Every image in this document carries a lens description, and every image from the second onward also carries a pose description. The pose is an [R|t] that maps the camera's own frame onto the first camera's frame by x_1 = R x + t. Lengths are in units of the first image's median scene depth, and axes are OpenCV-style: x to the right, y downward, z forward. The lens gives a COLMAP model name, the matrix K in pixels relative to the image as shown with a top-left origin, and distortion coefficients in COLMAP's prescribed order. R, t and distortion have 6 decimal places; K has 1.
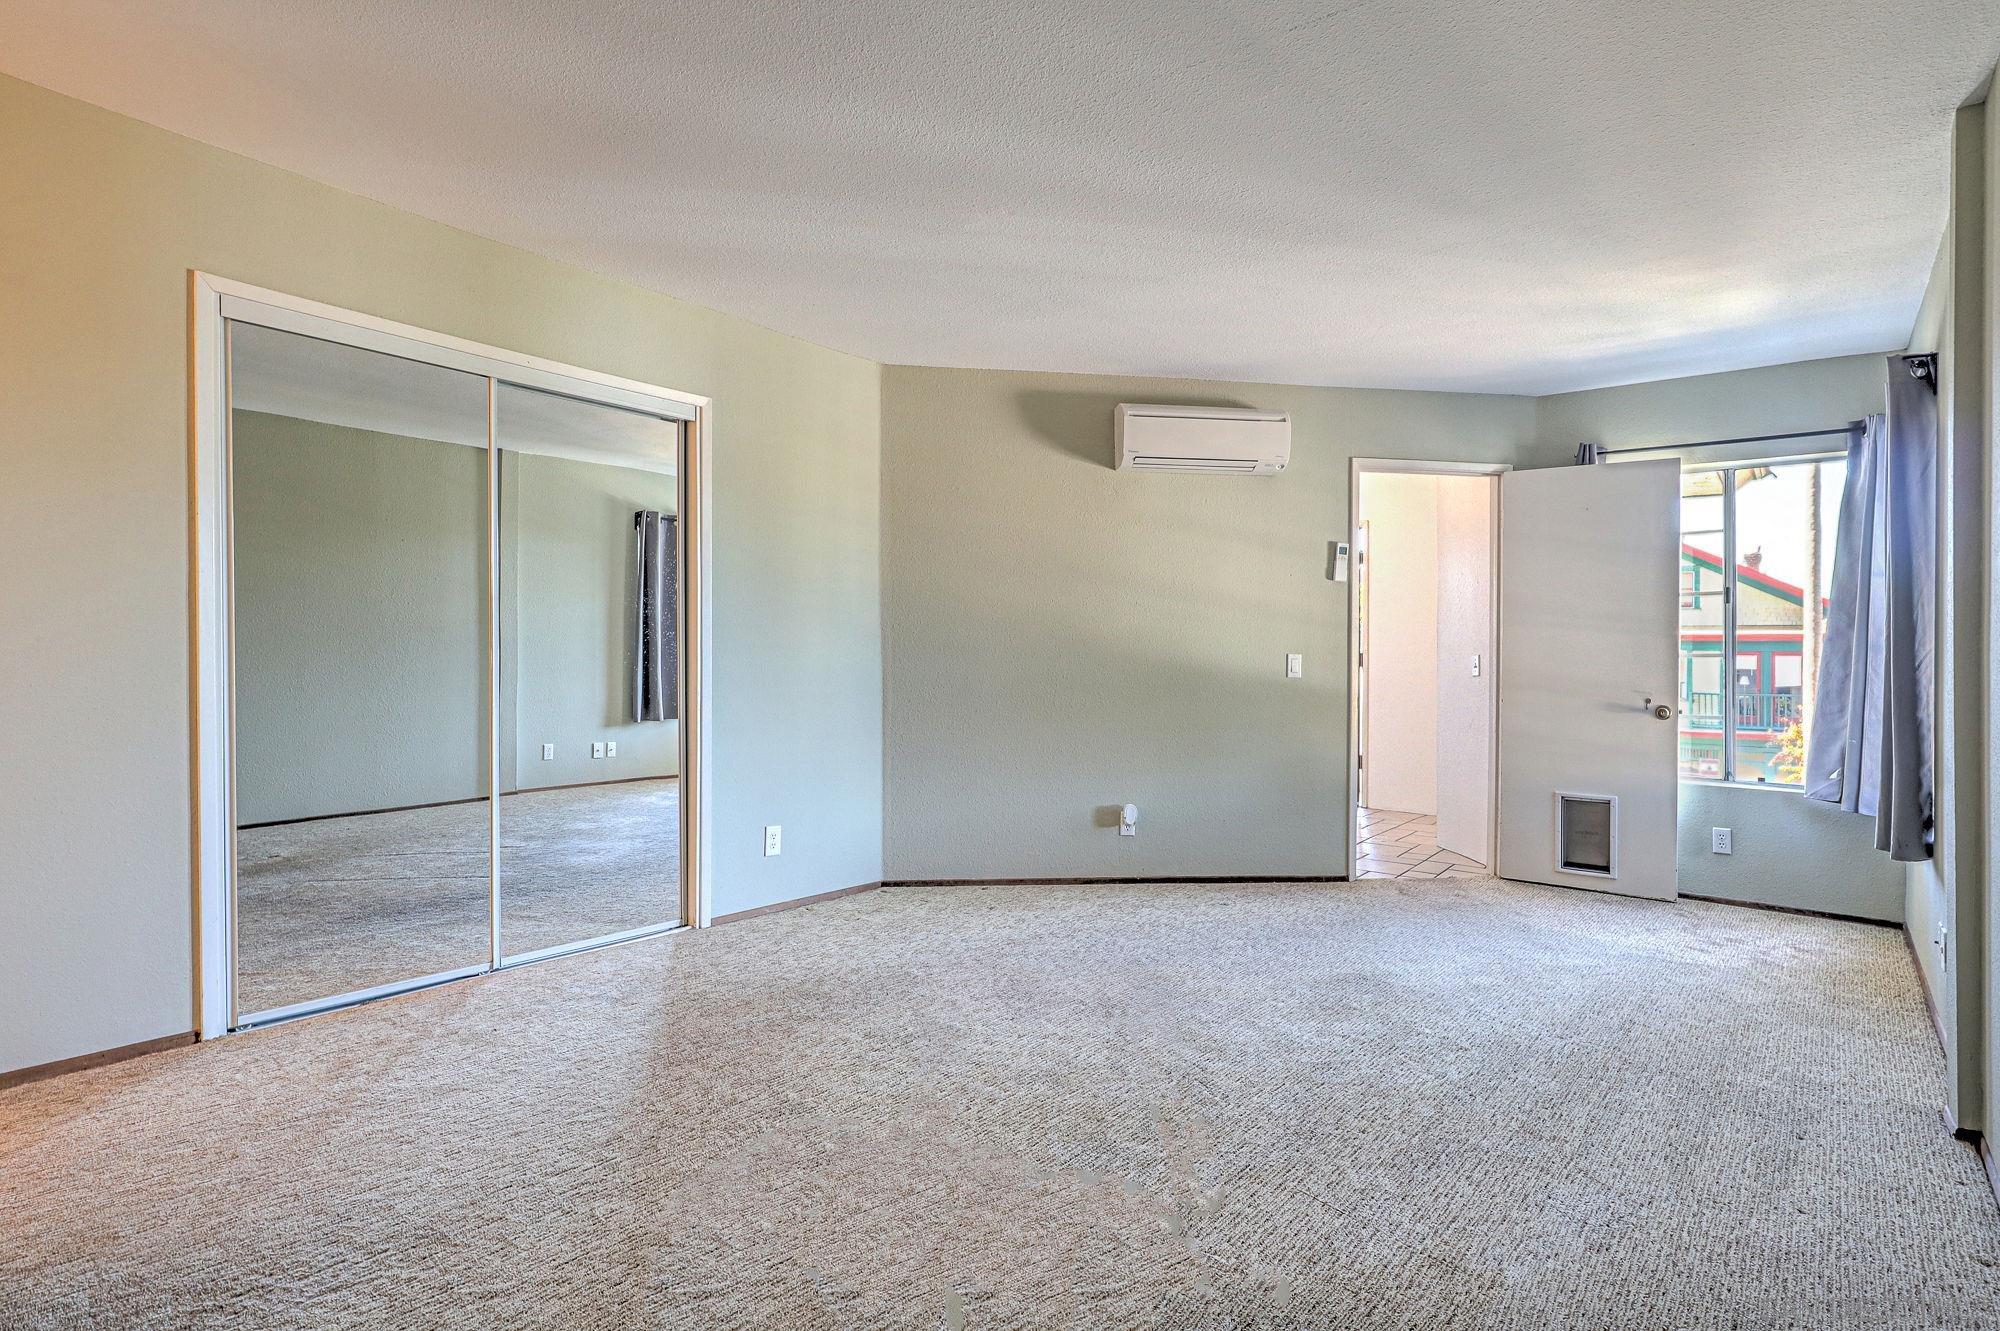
lens RADIAL K [[1015.5, 0, 1001.7], [0, 1015.5, 656.2], [0, 0, 1]] dist [-0.000132, 0.000002]
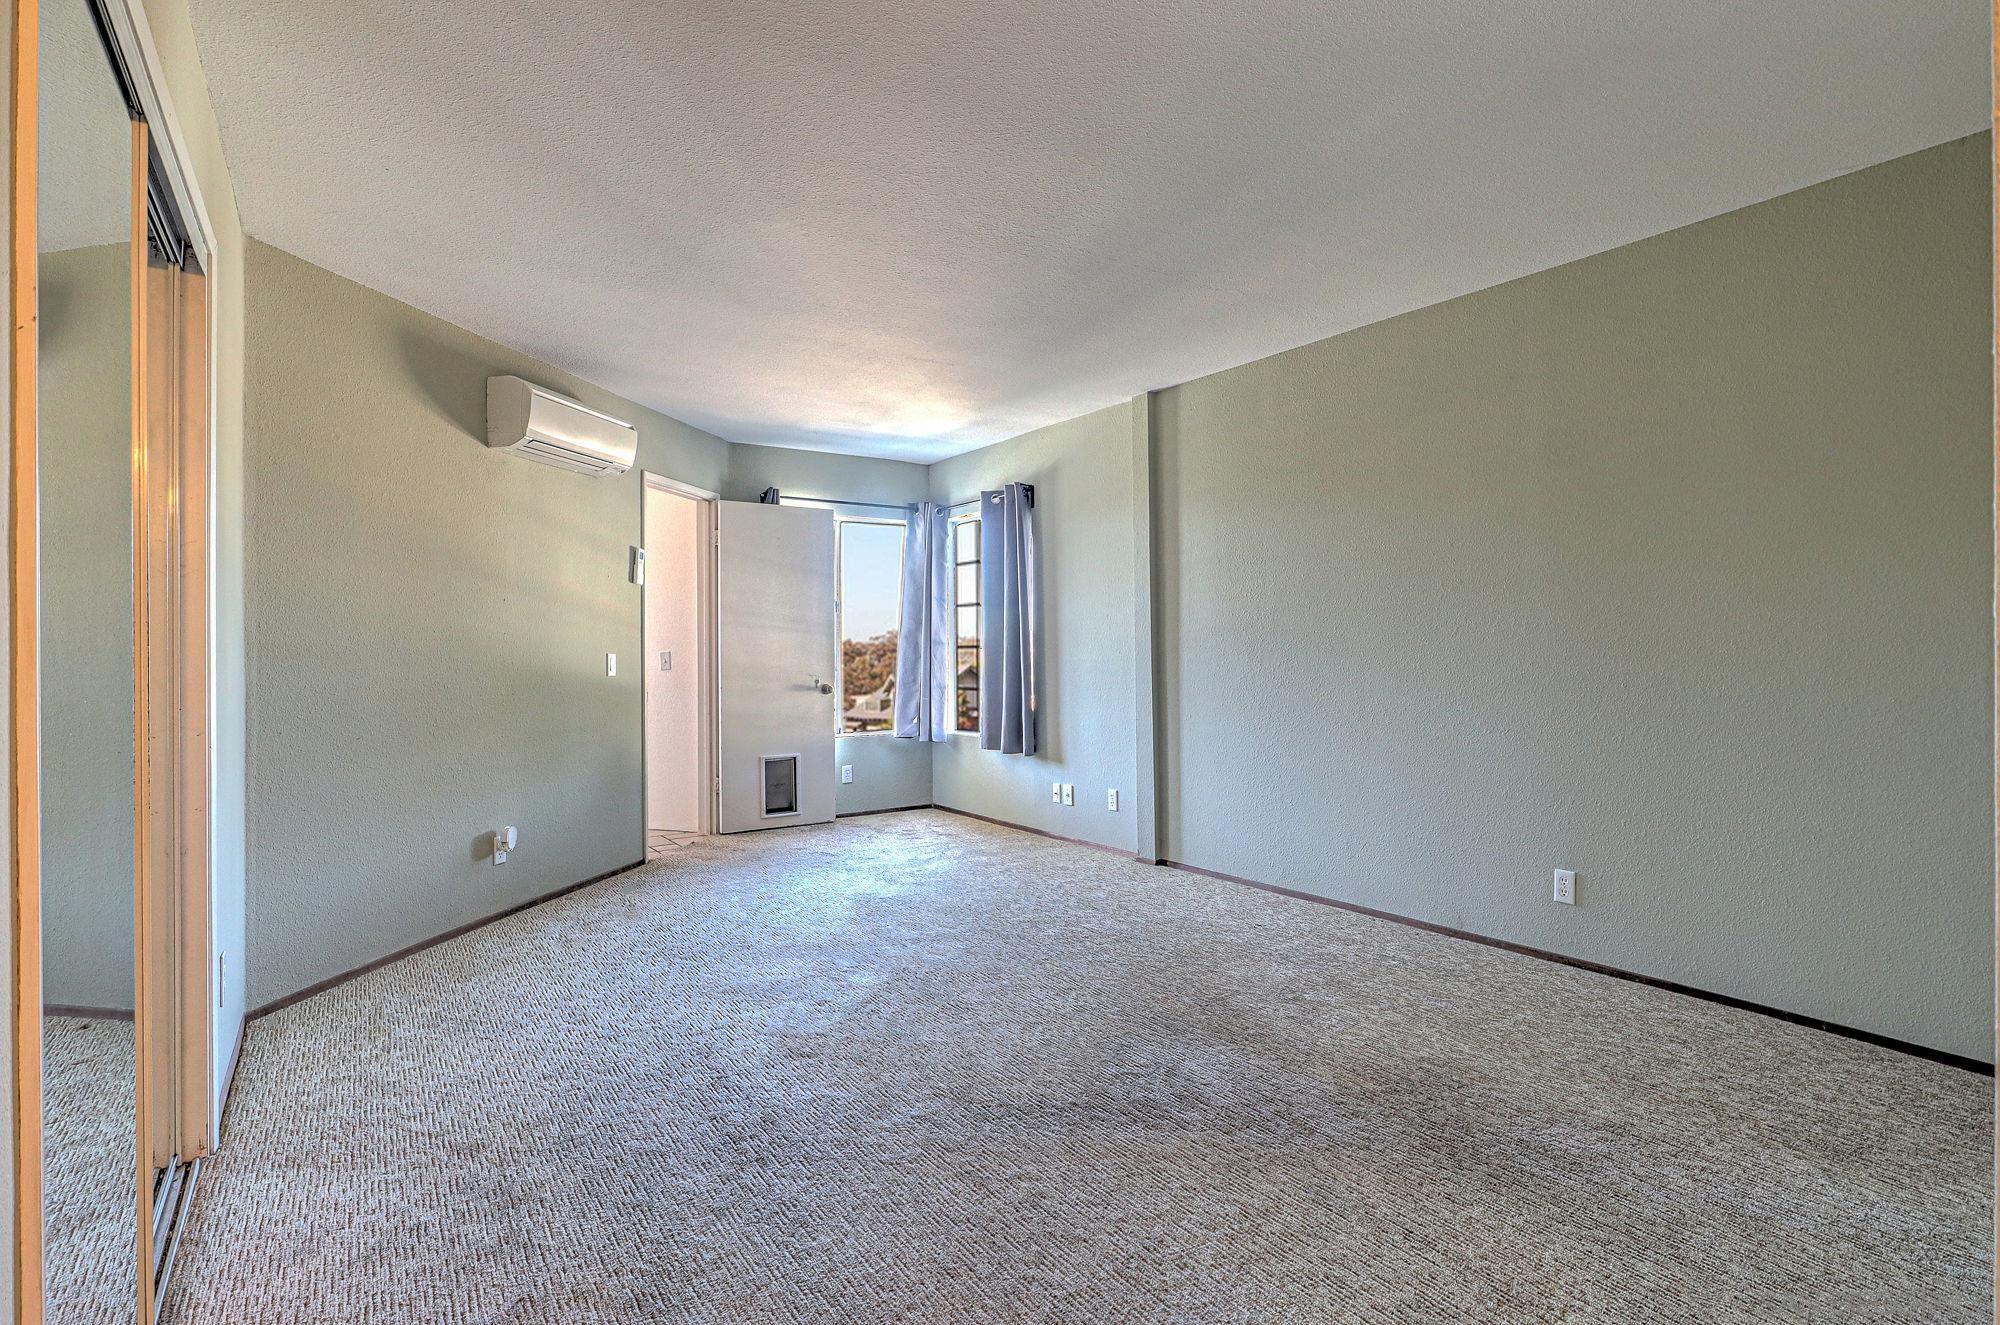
lens RADIAL K [[1015.5, 0, 1002.7], [0, 1015.5, 649.9], [0, 0, 1]] dist [-0.000132, 0.000002]
pose [[0.304424, -0.017767, 0.952371, -0.589031], [0.018180, 0.999752, 0.012839, -0.012018], [-0.952363, 0.013406, 0.304672, 0.321380]]
